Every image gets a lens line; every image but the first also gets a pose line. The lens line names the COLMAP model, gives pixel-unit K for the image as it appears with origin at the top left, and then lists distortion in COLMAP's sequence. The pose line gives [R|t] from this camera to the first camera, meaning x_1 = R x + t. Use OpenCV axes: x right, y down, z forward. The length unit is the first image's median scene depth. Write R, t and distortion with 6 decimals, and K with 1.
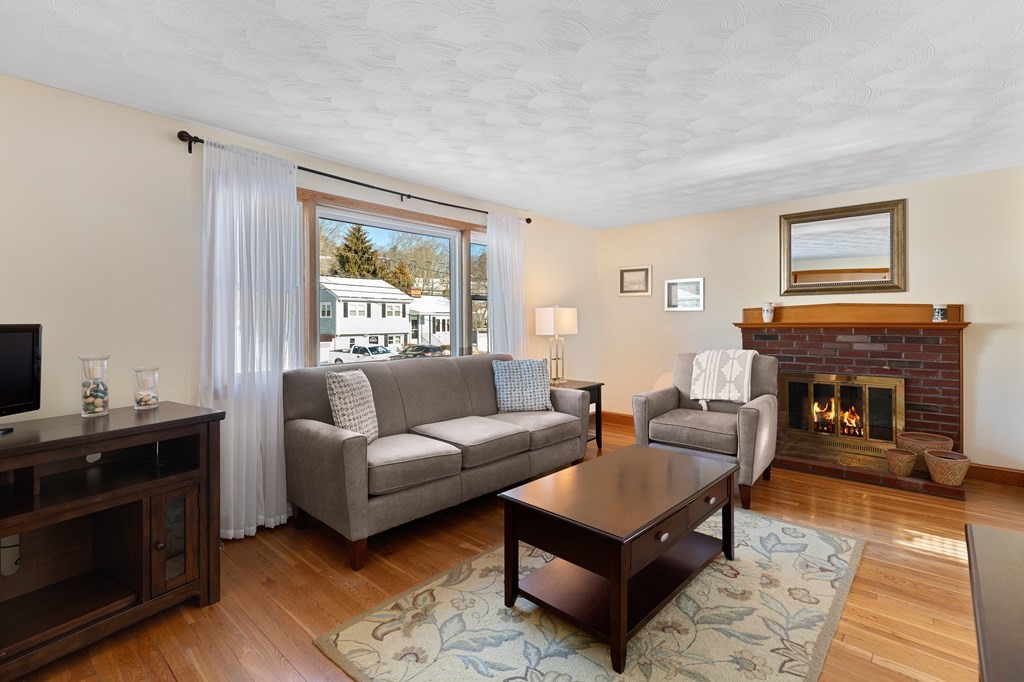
lens RADIAL K [[467.1, 0, 528.1], [0, 467.1, 323.7], [0, 0, 1]] dist [0.002775, 0.000239]
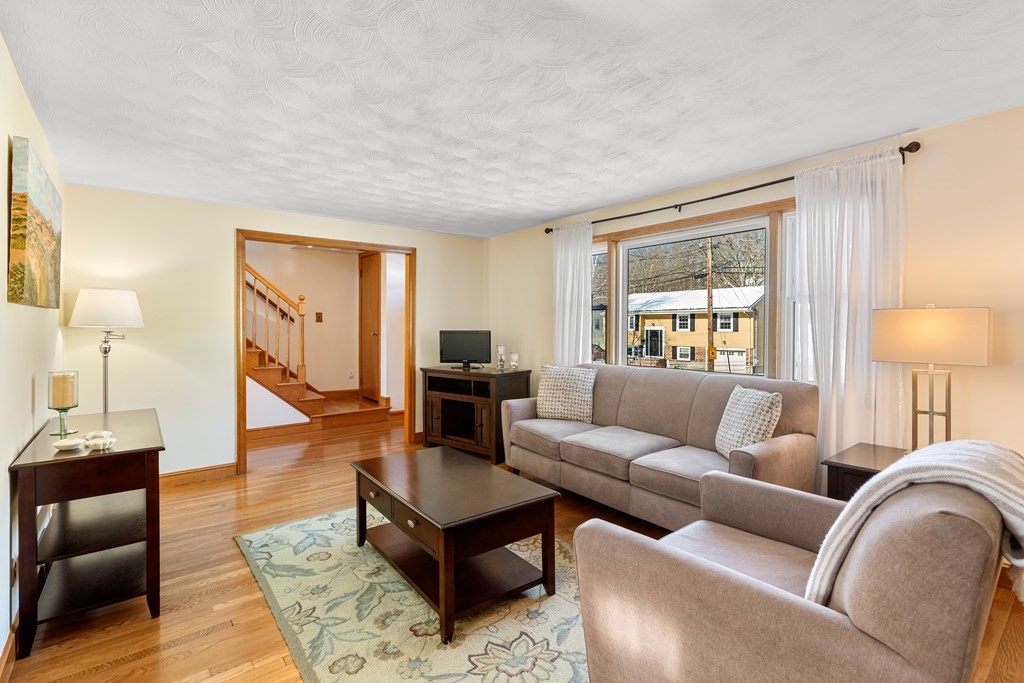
lens RADIAL K [[467.1, 0, 528.2], [0, 467.1, 329.0], [0, 0, 1]] dist [0.002775, 0.000239]
pose [[-0.149638, 0.013051, -0.988655, 1.198629], [0.000362, 0.999914, 0.013145, -0.034601], [0.988741, 0.001609, -0.149629, 1.268164]]
